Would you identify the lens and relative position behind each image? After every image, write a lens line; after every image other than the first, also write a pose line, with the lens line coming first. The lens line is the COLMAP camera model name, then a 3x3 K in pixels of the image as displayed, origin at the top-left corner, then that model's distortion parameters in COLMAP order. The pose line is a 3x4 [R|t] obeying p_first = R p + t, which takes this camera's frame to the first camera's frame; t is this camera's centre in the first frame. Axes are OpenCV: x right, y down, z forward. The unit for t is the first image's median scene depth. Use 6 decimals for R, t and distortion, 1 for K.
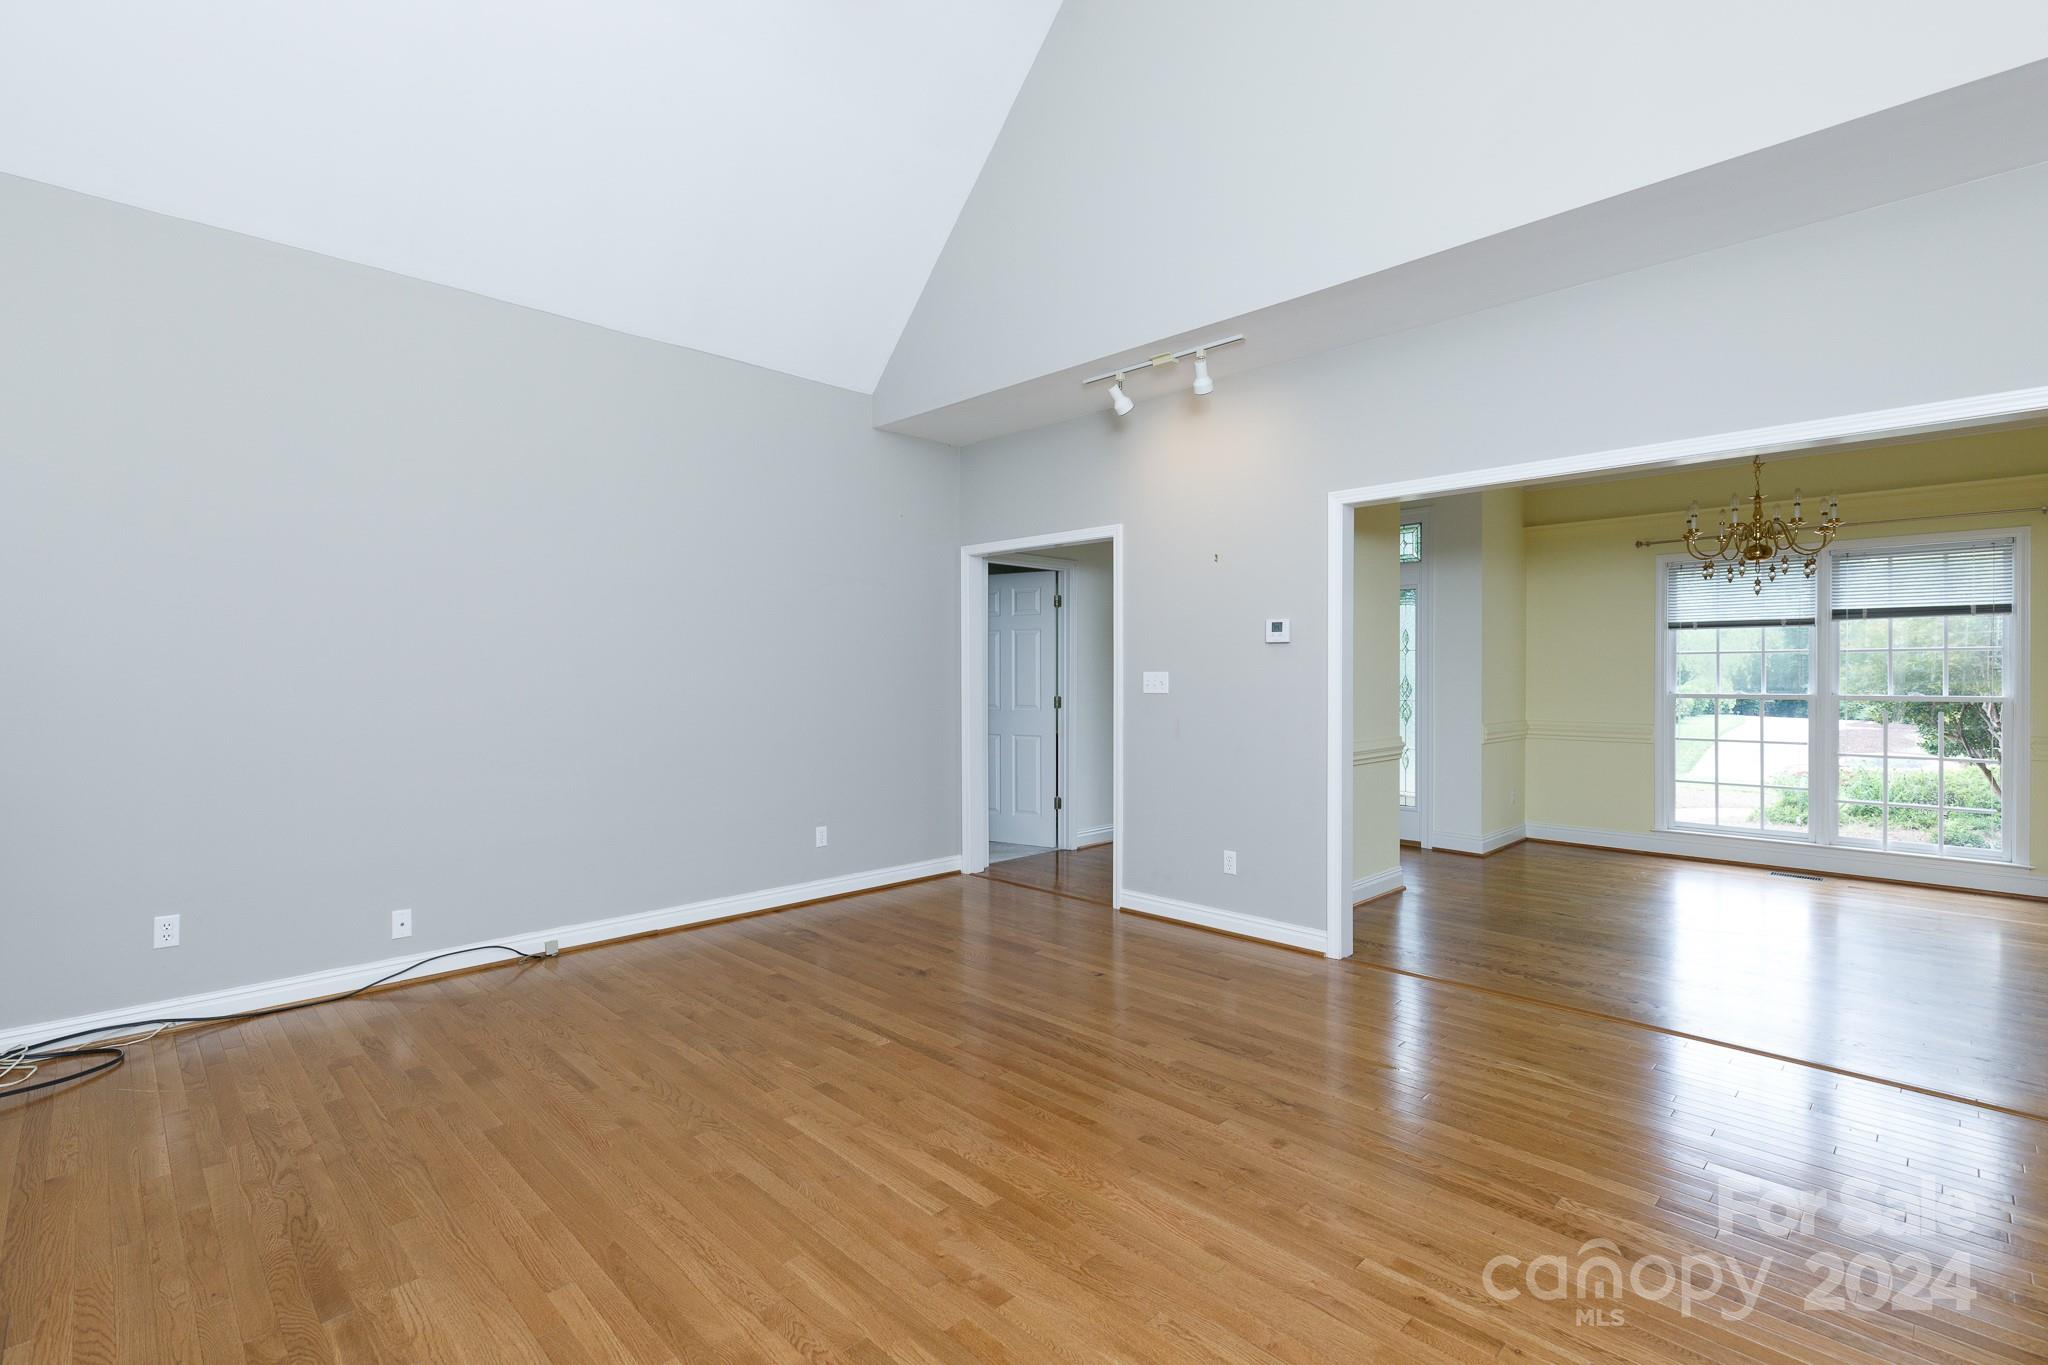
lens RADIAL K [[948.2, 0, 1026.9], [0, 948.2, 679.1], [0, 0, 1]] dist [0.007690, 0.000950]
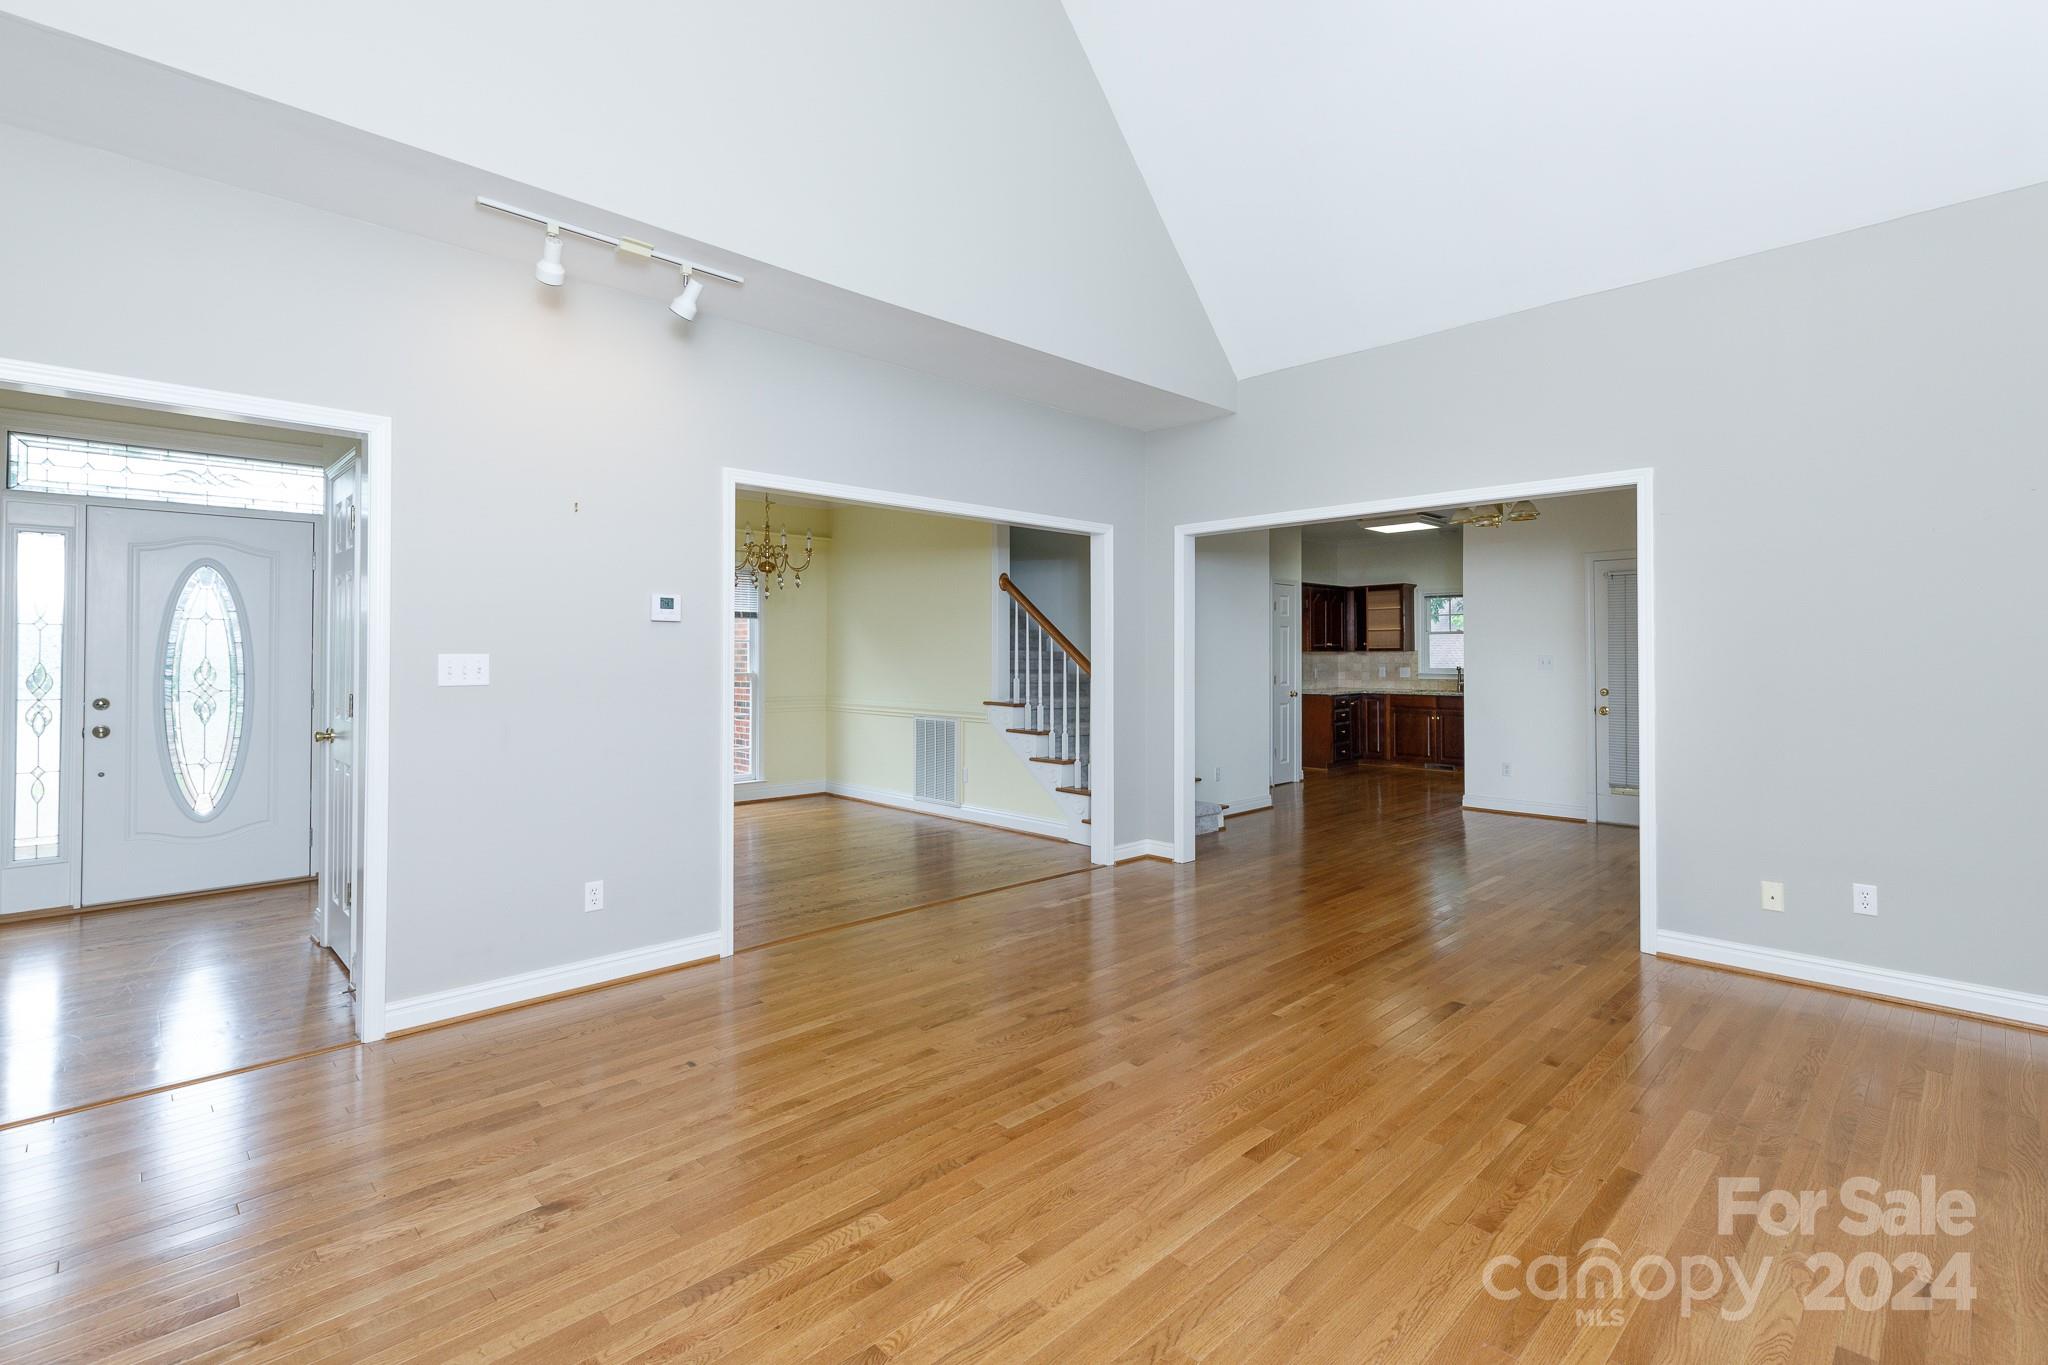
lens RADIAL K [[948.2, 0, 1027.4], [0, 948.2, 650.7], [0, 0, 1]] dist [0.007690, 0.000950]
pose [[-0.003725, 0.008399, 0.999958, -0.612798], [0.002538, 0.999962, -0.008389, -0.003487], [-0.999990, 0.002506, -0.003746, 0.677356]]
